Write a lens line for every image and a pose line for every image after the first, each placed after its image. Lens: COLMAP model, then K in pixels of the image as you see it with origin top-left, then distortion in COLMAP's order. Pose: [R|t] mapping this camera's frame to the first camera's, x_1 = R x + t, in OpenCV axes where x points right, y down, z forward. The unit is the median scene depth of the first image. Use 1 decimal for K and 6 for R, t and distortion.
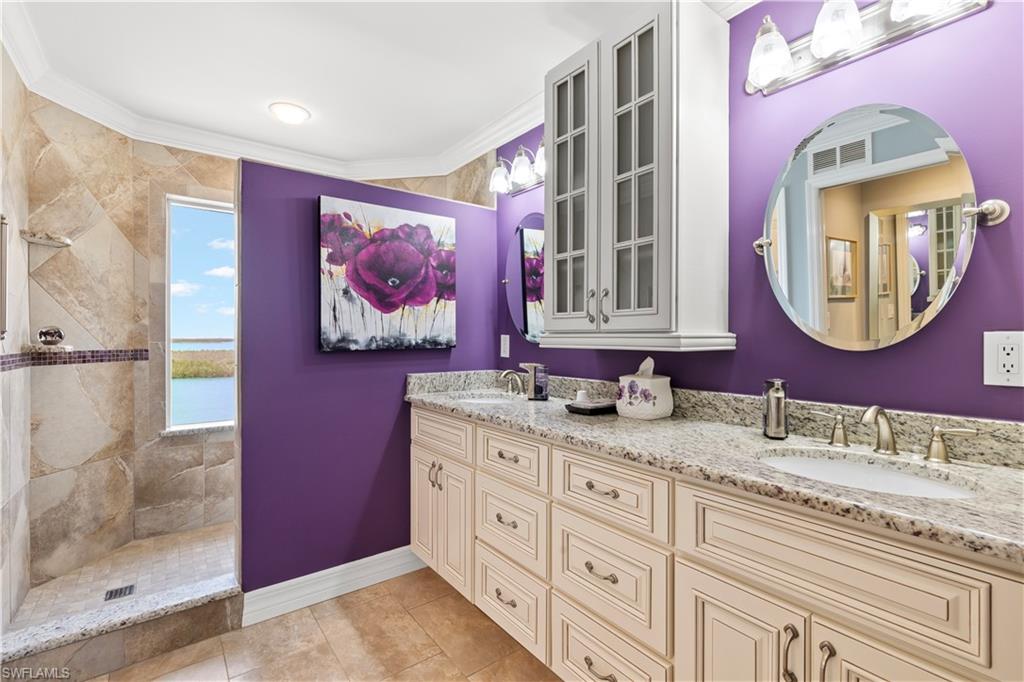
lens RADIAL K [[463.0, 0, 511.1], [0, 463.0, 343.5], [0, 0, 1]] dist [-0.000683, -0.000297]
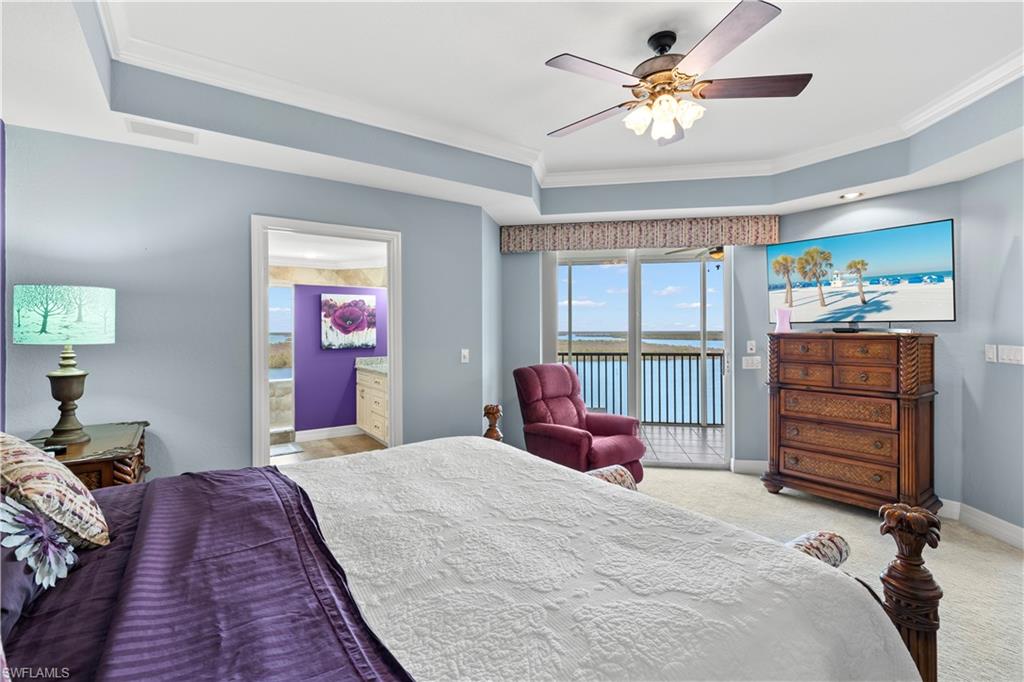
lens RADIAL K [[463.0, 0, 513.2], [0, 463.0, 334.9], [0, 0, 1]] dist [-0.000683, -0.000297]
pose [[0.999191, -0.004066, -0.040006, 0.786313], [0.004003, 0.999991, -0.001652, -0.055150], [0.040013, 0.001491, 0.999198, -1.603274]]
